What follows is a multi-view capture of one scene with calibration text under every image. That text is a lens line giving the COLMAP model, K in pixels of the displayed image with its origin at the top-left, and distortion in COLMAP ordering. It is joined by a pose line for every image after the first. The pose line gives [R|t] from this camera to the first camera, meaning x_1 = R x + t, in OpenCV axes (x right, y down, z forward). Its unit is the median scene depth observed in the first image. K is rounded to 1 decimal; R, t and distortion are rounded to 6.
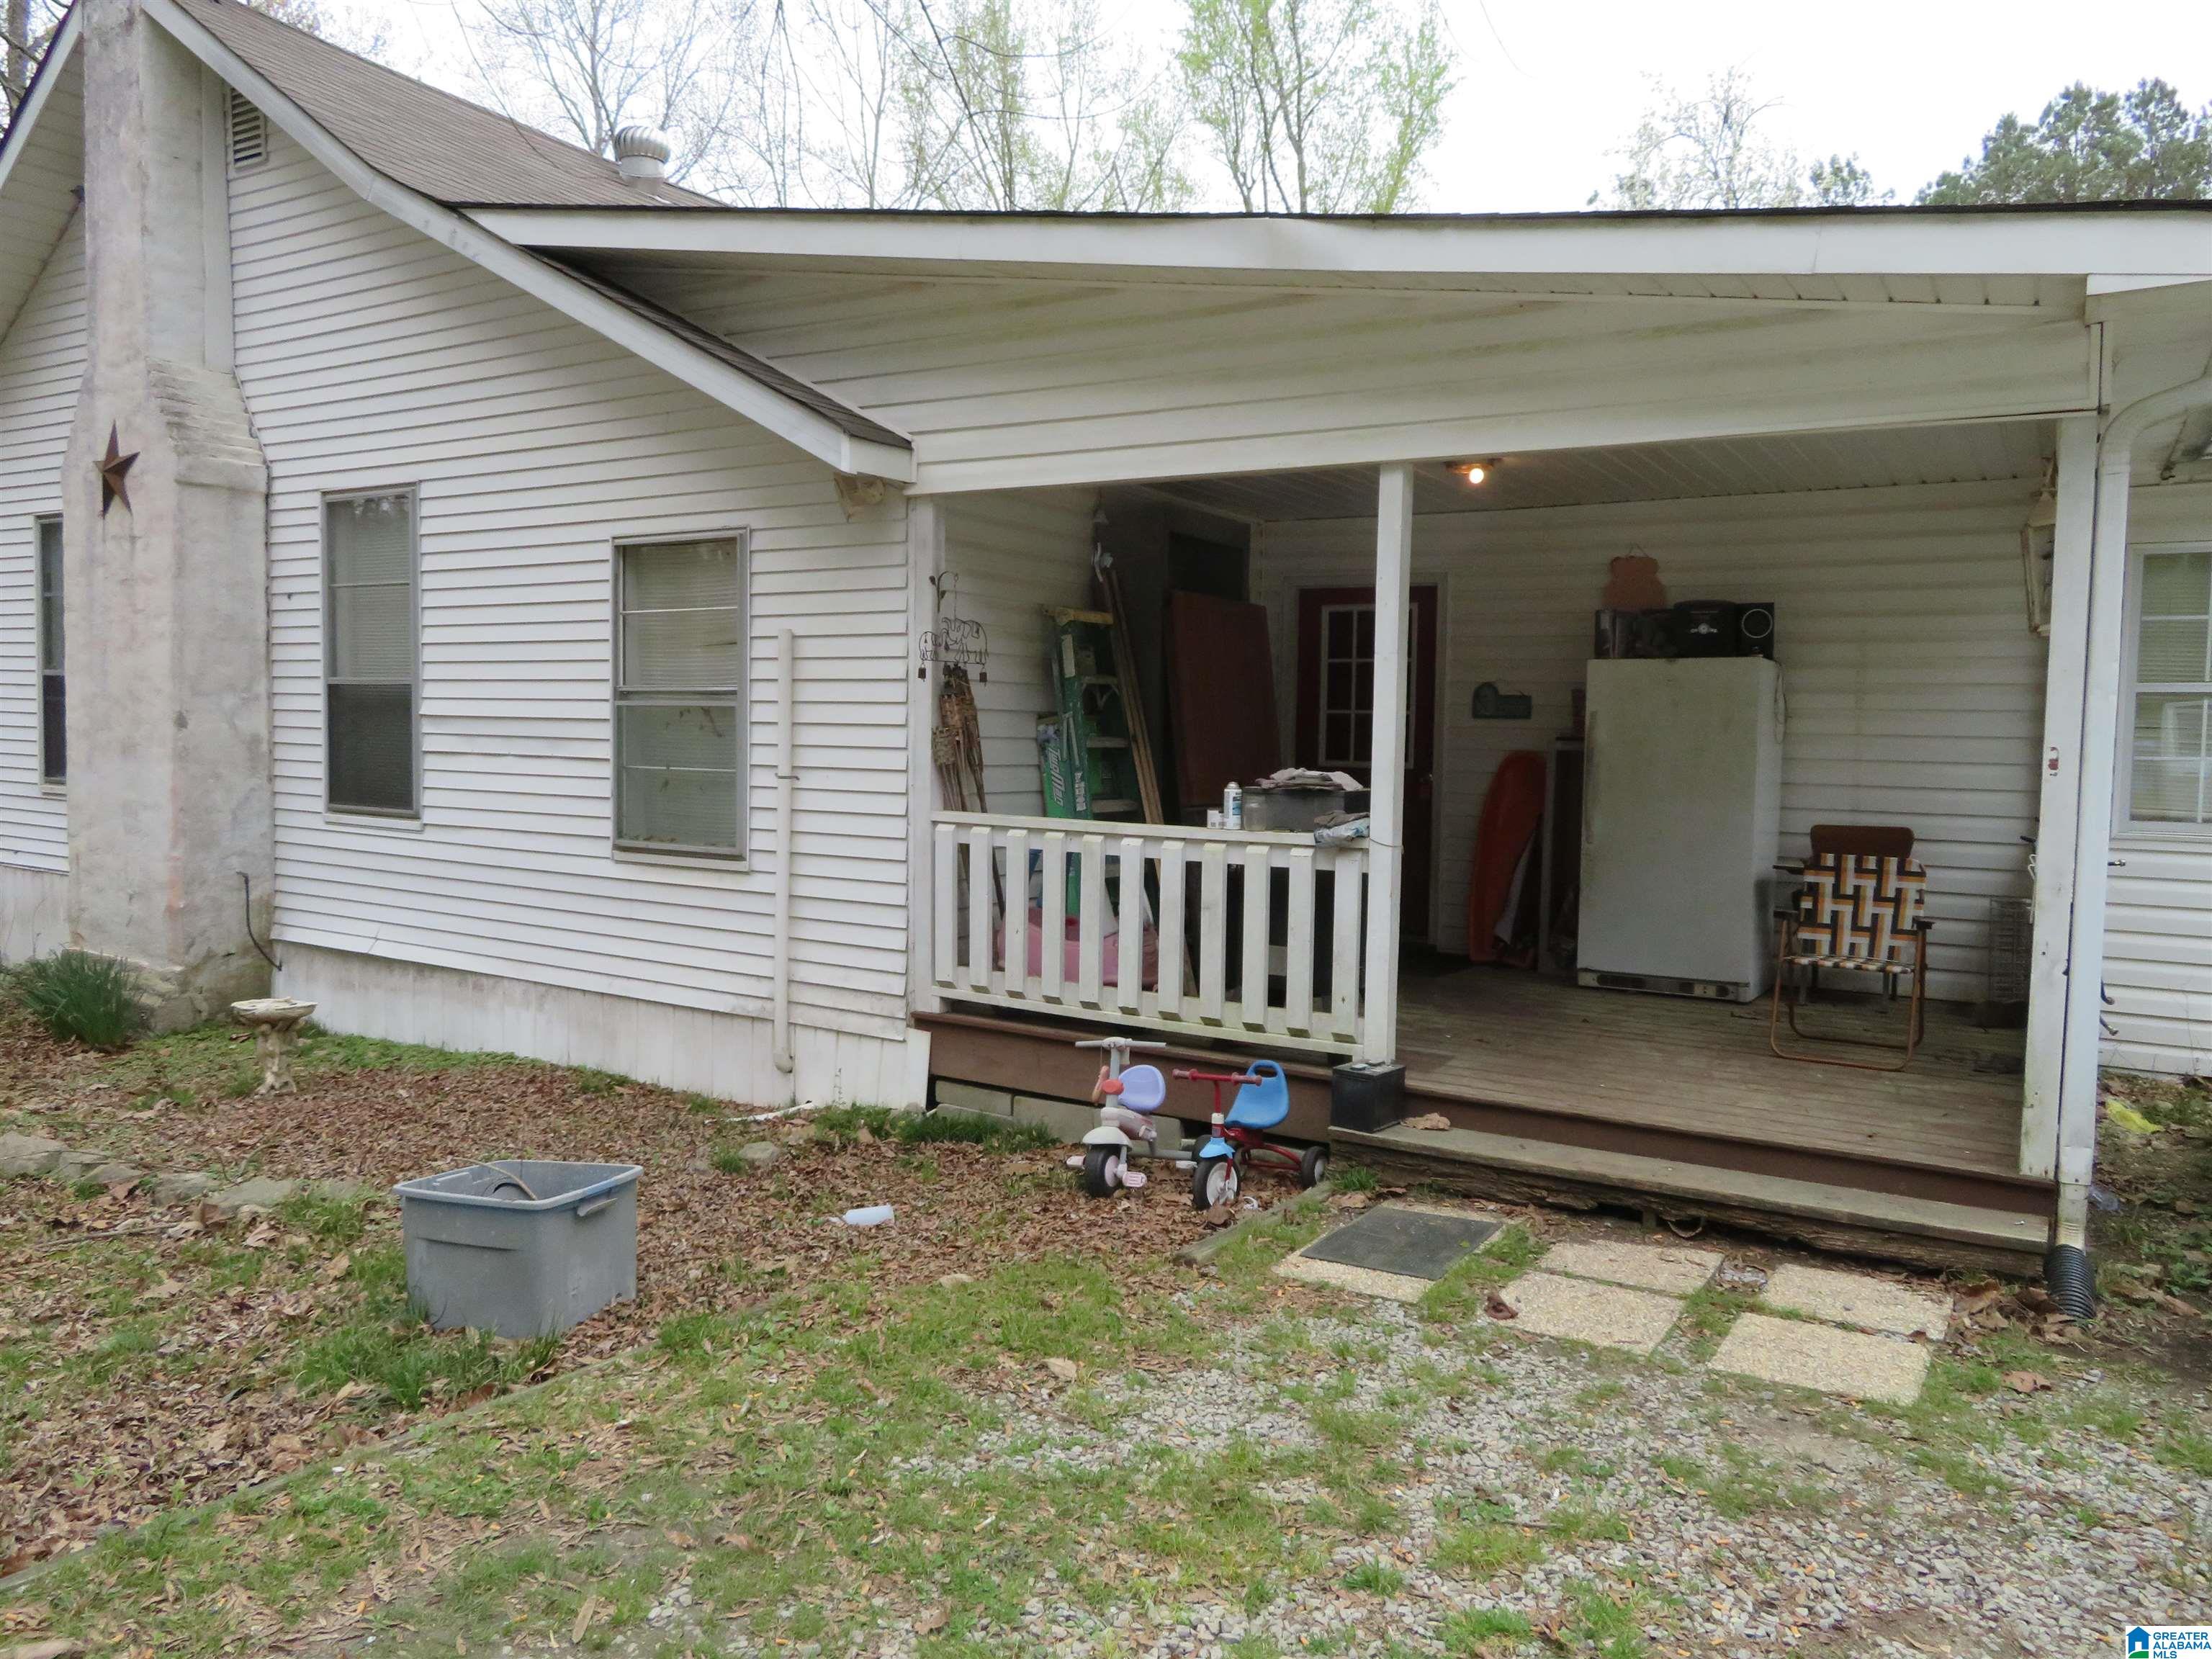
lens RADIAL K [[1590.2, 0, 1106.7], [0, 1590.2, 832.8], [0, 0, 1]] dist [-0.014009, 0.008484]
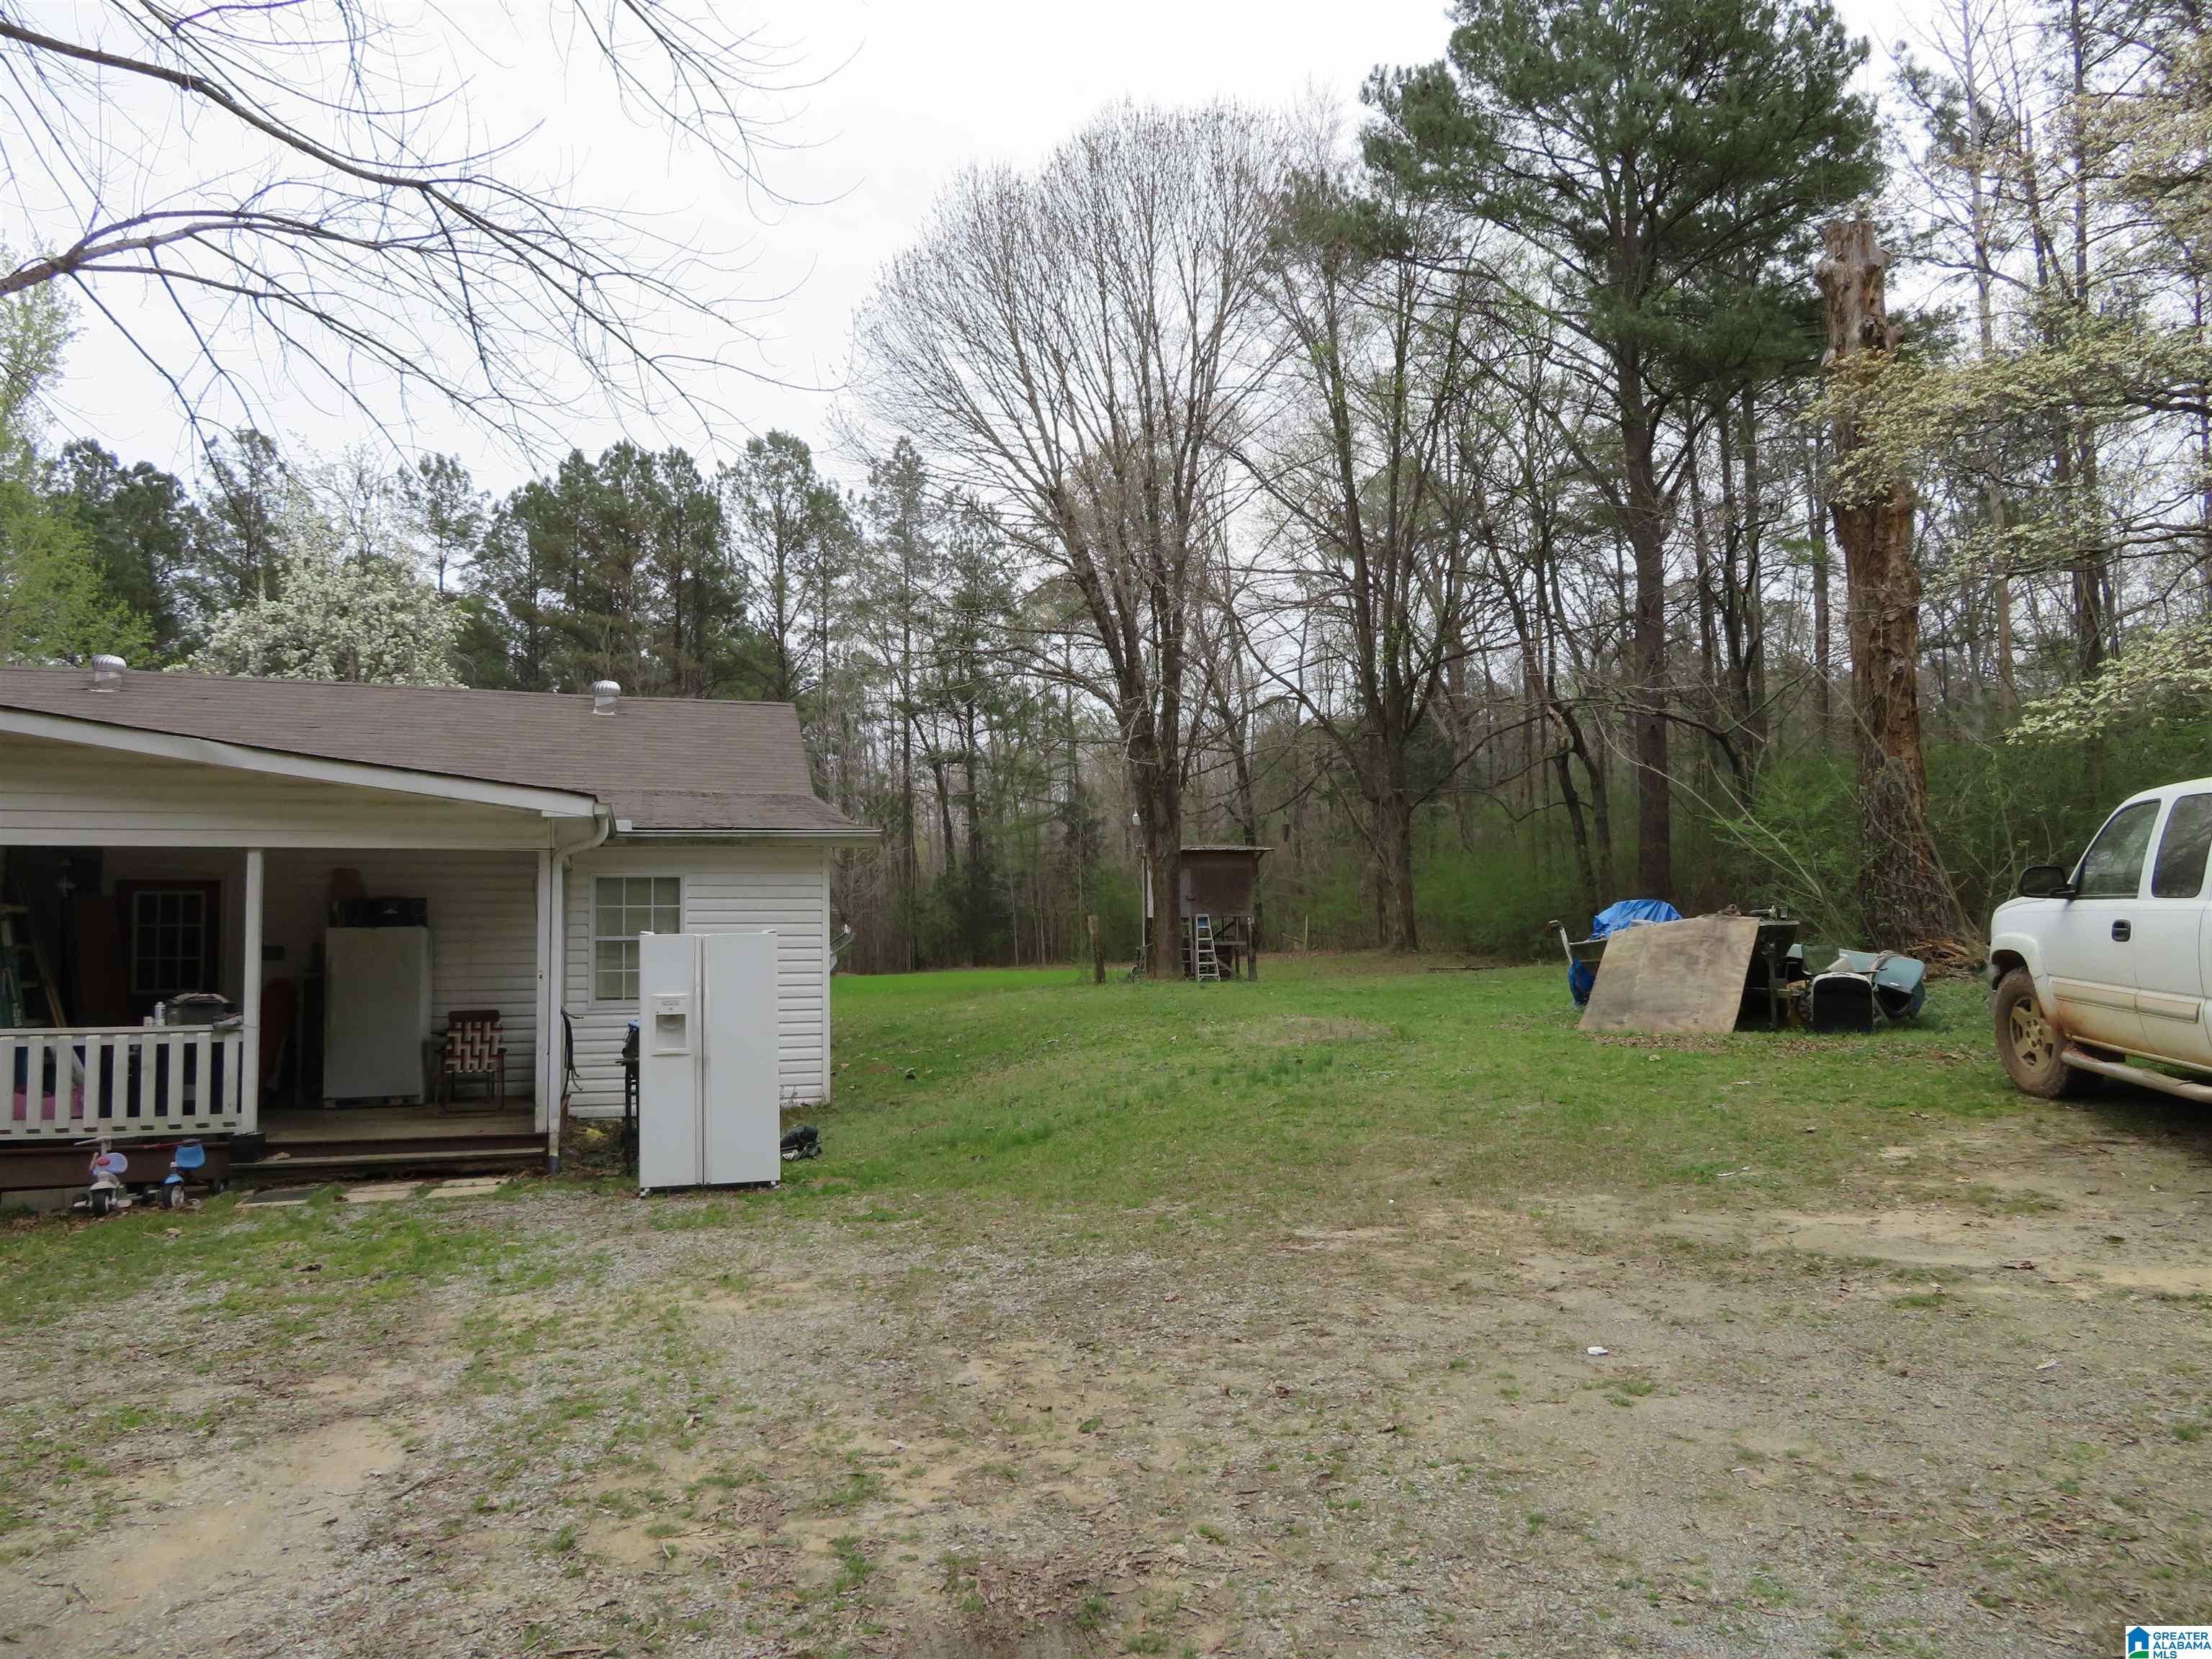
lens RADIAL K [[1590.2, 0, 1097.7], [0, 1590.2, 821.6], [0, 0, 1]] dist [-0.014009, 0.008484]
pose [[0.685695, 0.029686, 0.727284, -0.515067], [0.074492, 0.991060, -0.110684, 0.046582], [-0.724067, 0.130072, 0.677353, -1.101622]]
